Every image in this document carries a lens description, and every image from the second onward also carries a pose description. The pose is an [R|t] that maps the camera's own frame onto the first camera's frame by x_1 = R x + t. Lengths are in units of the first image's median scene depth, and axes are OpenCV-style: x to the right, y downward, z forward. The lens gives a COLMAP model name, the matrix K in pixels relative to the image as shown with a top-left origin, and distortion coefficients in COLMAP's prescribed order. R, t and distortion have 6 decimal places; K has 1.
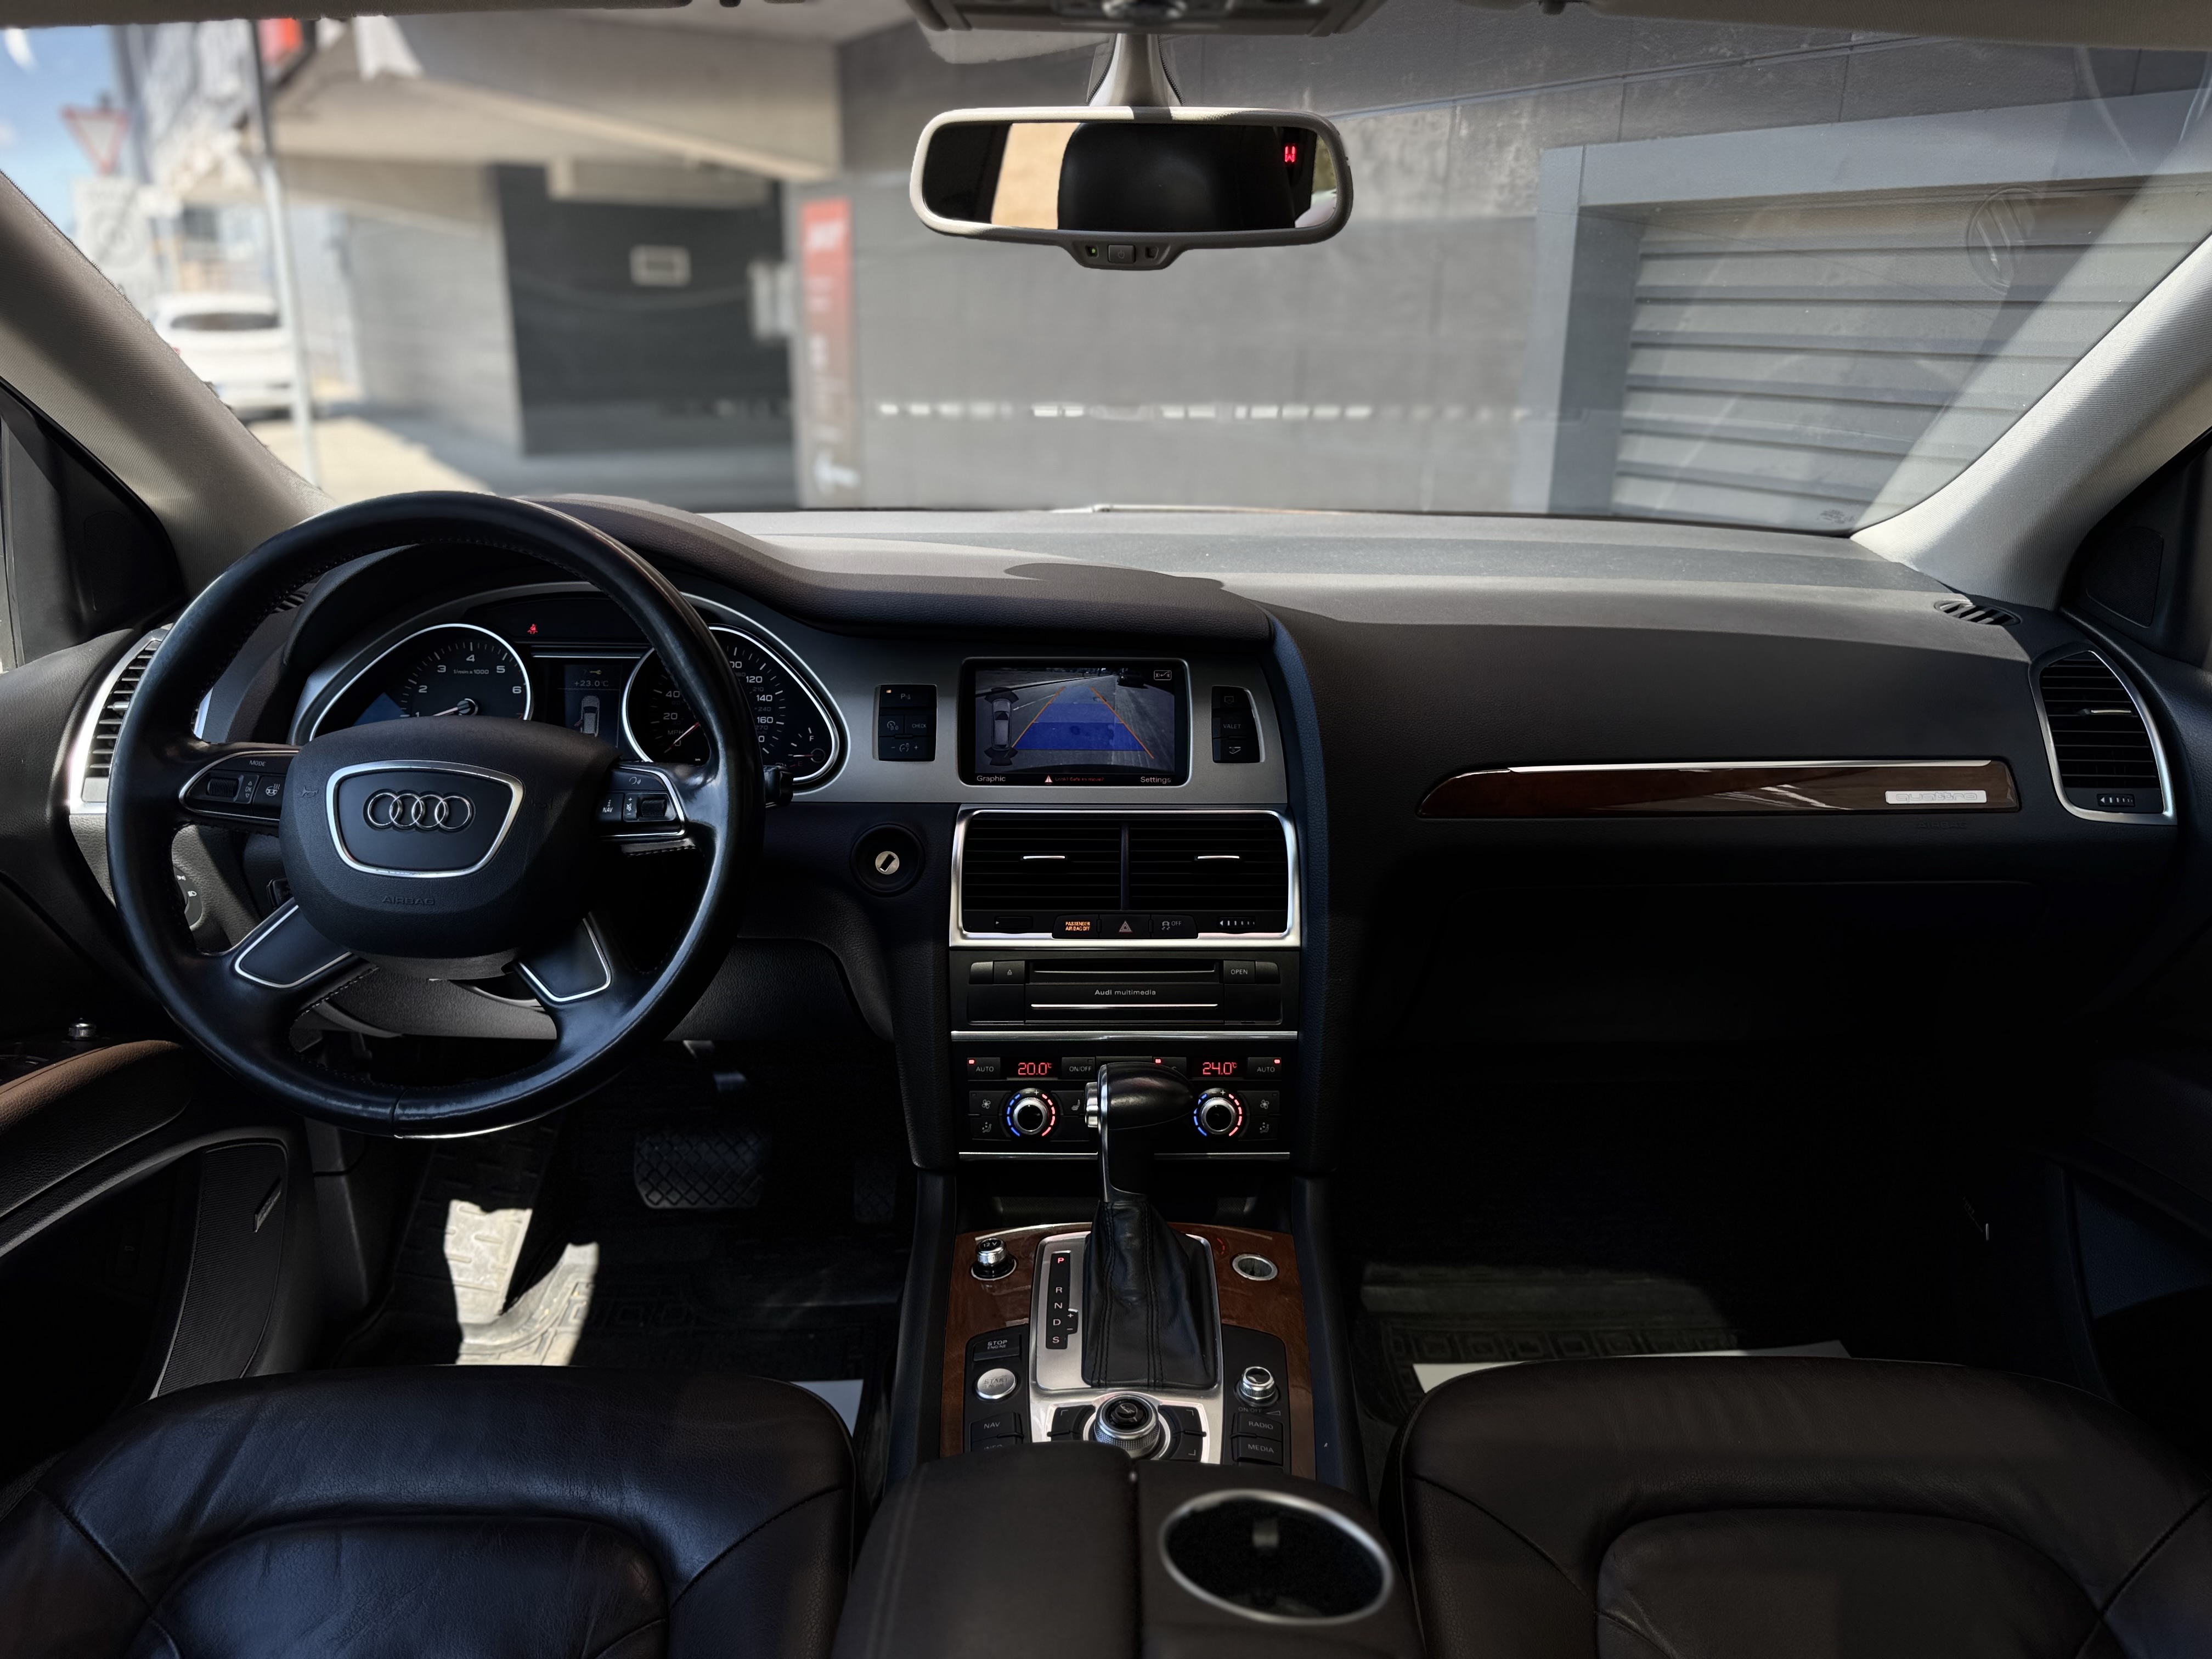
lens RADIAL K [[1638.9, 0, 1114.2], [0, 1638.9, 833.7], [0, 0, 1]] dist [0.035173, -0.010944]
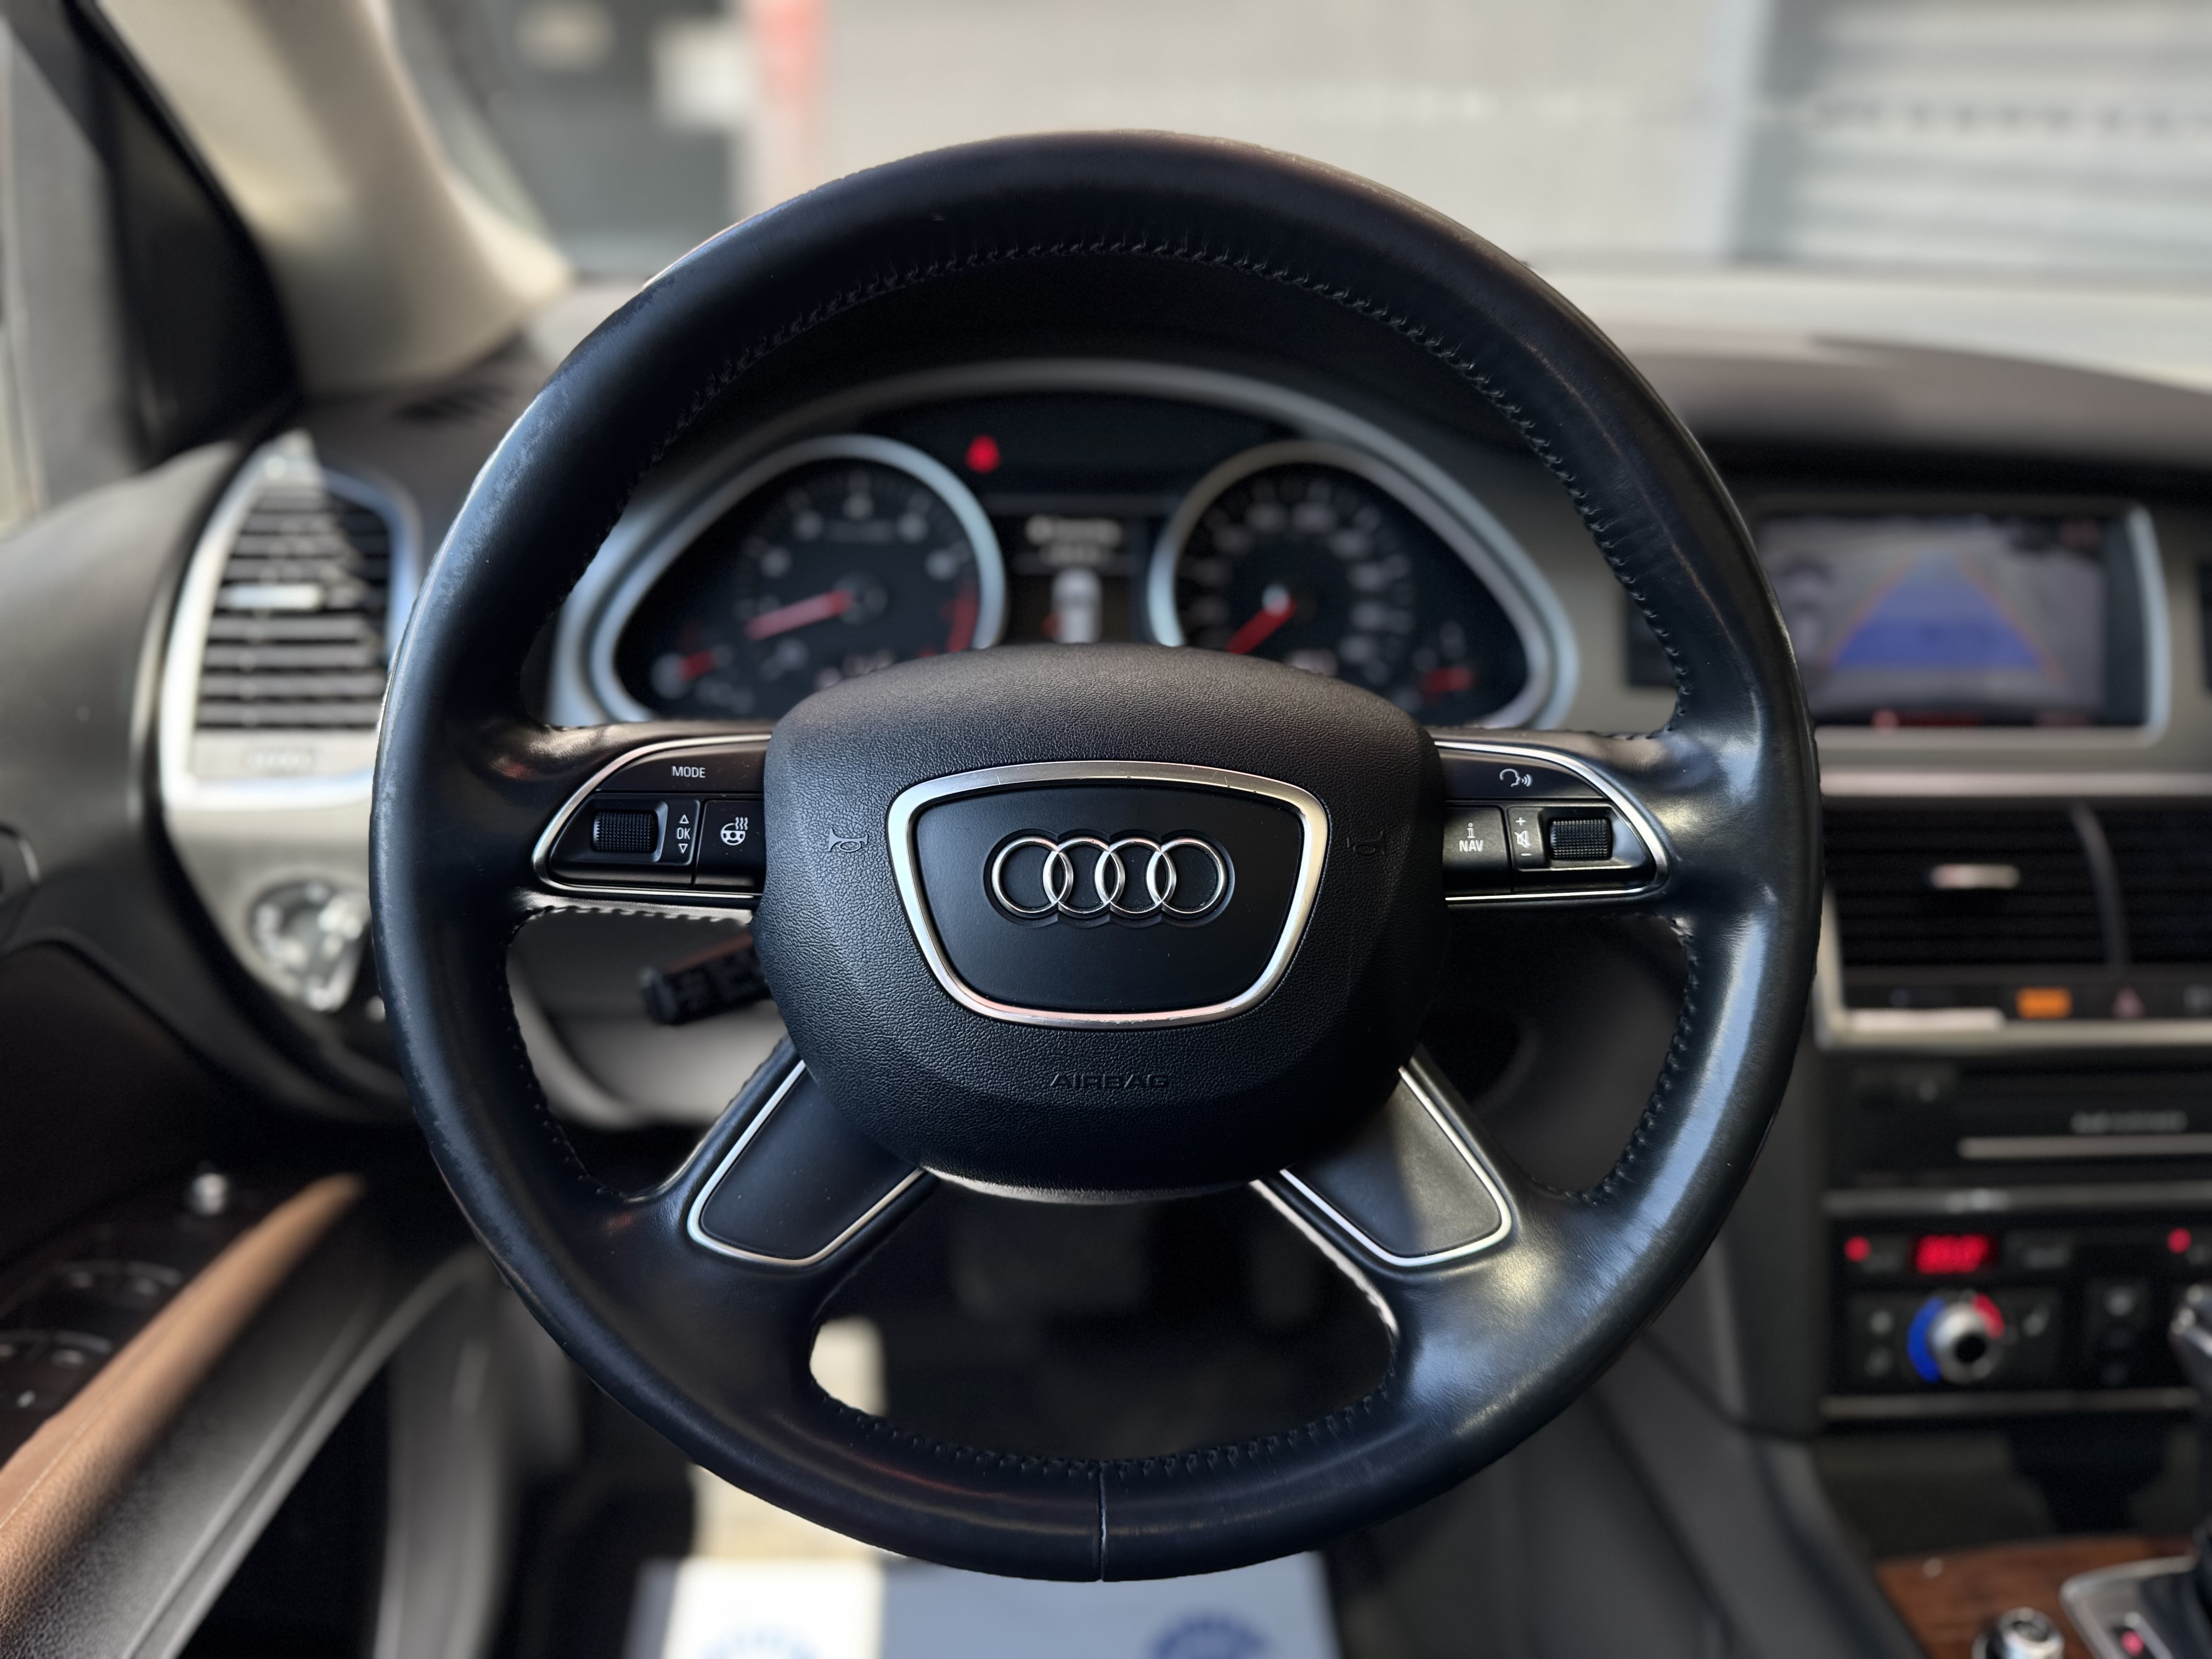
lens RADIAL K [[1638.9, 0, 1102.5], [0, 1638.9, 839.2], [0, 0, 1]] dist [0.035173, -0.010944]
pose [[0.998857, -0.007363, 0.047229, -0.353456], [0.002441, 0.994632, 0.103449, -0.054234], [-0.047738, -0.103215, 0.993513, 0.455286]]
